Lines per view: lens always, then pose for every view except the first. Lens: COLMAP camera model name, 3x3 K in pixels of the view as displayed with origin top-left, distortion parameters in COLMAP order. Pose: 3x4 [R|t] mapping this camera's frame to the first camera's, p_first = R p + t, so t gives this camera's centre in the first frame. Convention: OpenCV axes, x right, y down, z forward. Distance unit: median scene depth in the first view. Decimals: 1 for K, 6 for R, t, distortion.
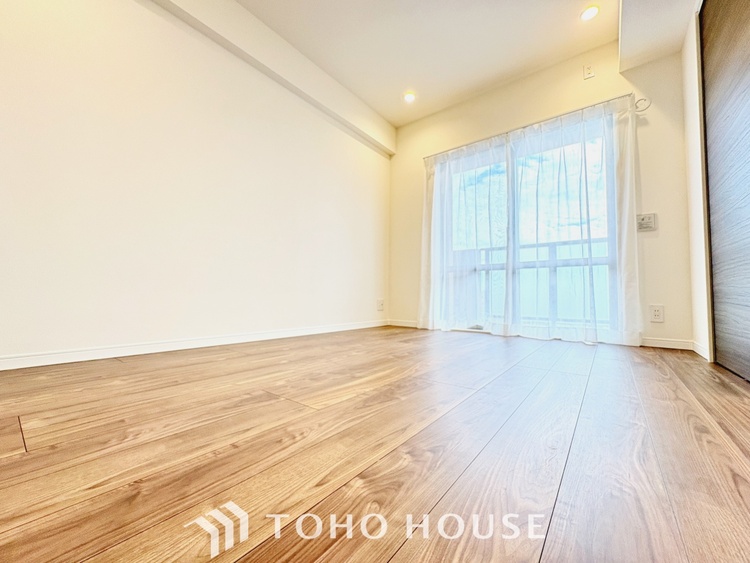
lens RADIAL K [[298.5, 0, 374.1], [0, 298.5, 281.7], [0, 0, 1]] dist [0.000143, 0.000117]
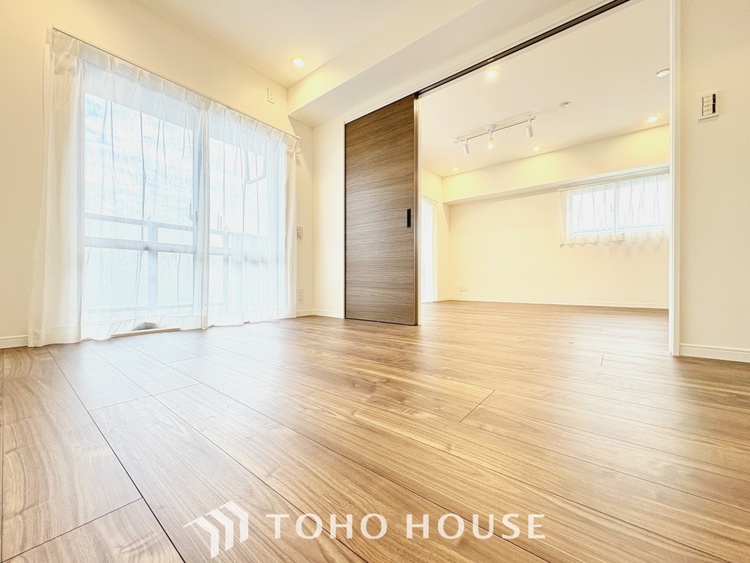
lens RADIAL K [[298.5, 0, 374.1], [0, 298.5, 281.7], [0, 0, 1]] dist [0.000143, 0.000117]
pose [[0.020170, -0.010481, 0.999742, -0.455388], [-0.050036, 0.998681, 0.011479, 0.006105], [-0.998544, -0.050255, 0.019619, 0.493686]]
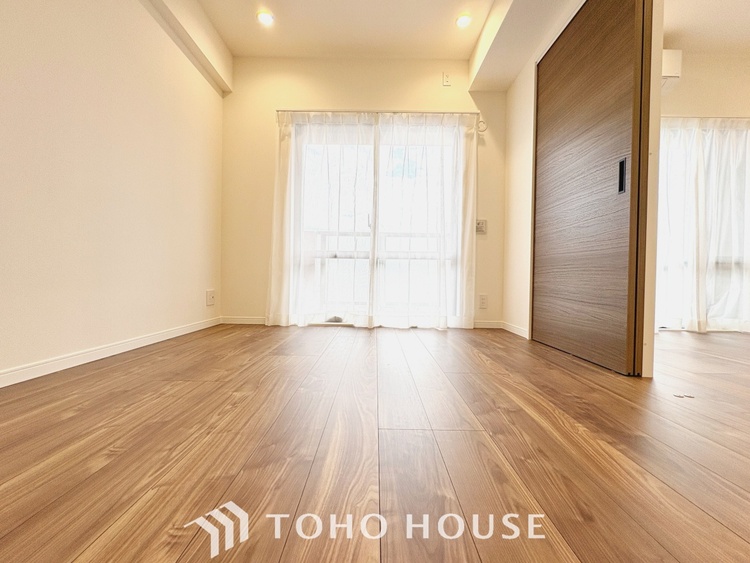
lens RADIAL K [[298.5, 0, 374.1], [0, 298.5, 281.7], [0, 0, 1]] dist [0.000143, 0.000117]
pose [[0.790848, -0.004687, 0.611995, -0.145072], [-0.036995, 0.997776, 0.055448, -0.022519], [-0.610894, -0.066492, 0.788915, 0.244998]]
